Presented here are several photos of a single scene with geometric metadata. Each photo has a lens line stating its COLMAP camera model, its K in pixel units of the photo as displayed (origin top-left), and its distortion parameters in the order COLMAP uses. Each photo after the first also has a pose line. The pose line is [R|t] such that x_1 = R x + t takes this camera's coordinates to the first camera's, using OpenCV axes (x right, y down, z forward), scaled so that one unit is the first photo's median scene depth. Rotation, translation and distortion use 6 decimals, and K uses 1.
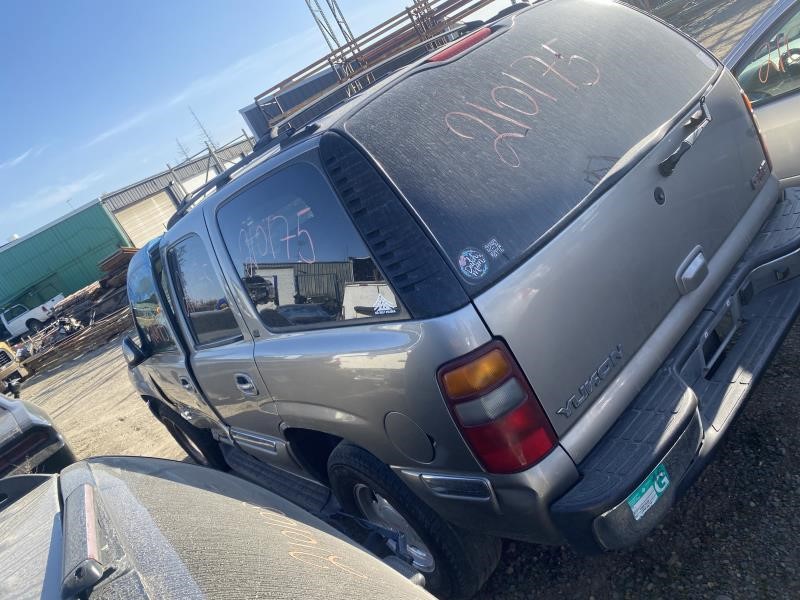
lens RADIAL K [[602.5, 0, 393.8], [0, 602.5, 295.8], [0, 0, 1]] dist [0.033954, -0.034284]
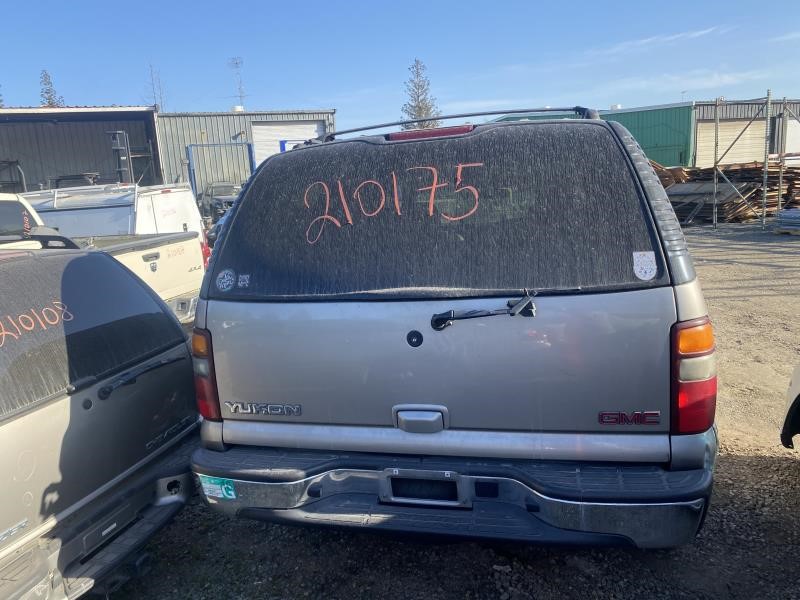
lens RADIAL K [[602.5, 0, 399.0], [0, 602.5, 298.4], [0, 0, 1]] dist [0.033954, -0.034284]
pose [[0.537513, 0.567468, -0.623747, 1.026146], [-0.457750, 0.817573, 0.349340, -0.571570], [0.708198, 0.097746, 0.699214, 0.230950]]
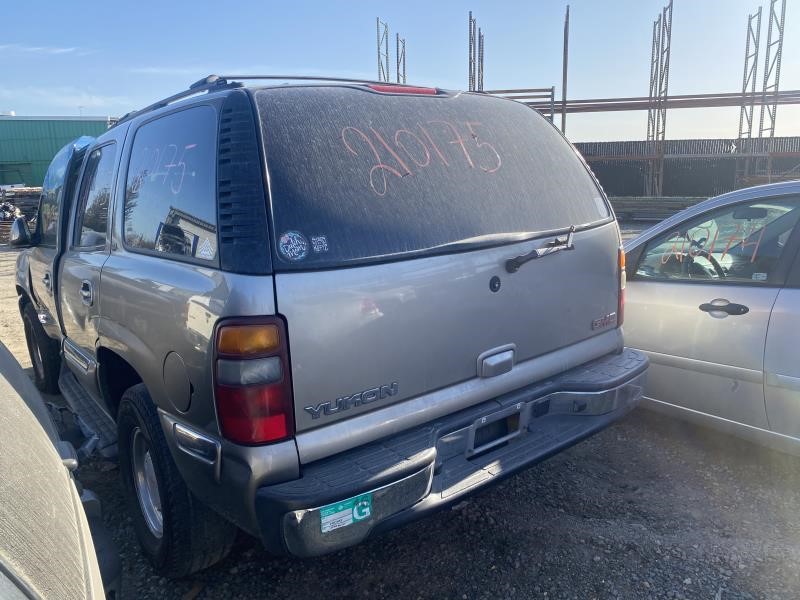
lens RADIAL K [[602.5, 0, 398.8], [0, 602.5, 291.7], [0, 0, 1]] dist [0.033954, -0.034284]
pose [[0.895215, 0.442541, 0.052411, 0.225289], [-0.434673, 0.893060, -0.116200, 0.050685], [-0.098229, 0.081242, 0.991842, -0.069655]]
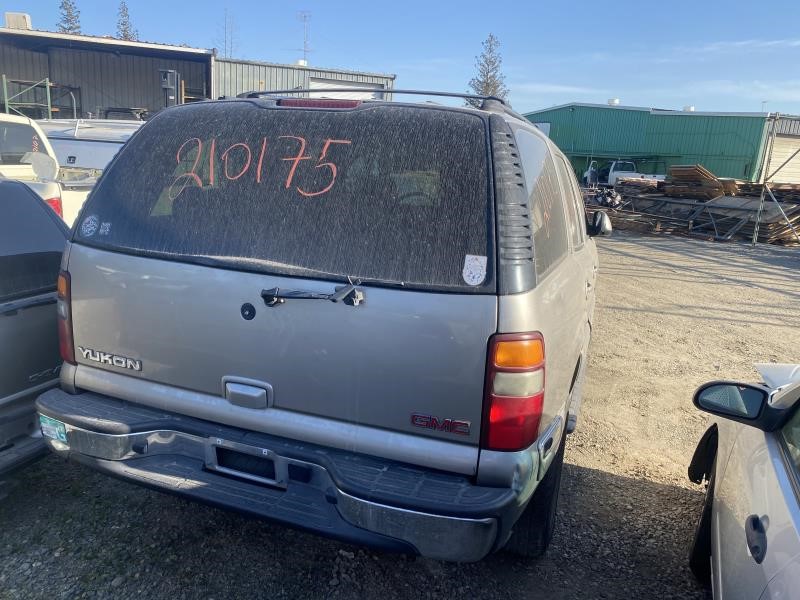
lens RADIAL K [[602.5, 0, 401.7], [0, 602.5, 294.0], [0, 0, 1]] dist [0.033954, -0.034284]
pose [[0.408582, 0.659555, -0.630911, 1.161046], [-0.545058, 0.730768, 0.410962, -0.744967], [0.732101, 0.175971, 0.658075, 0.499811]]
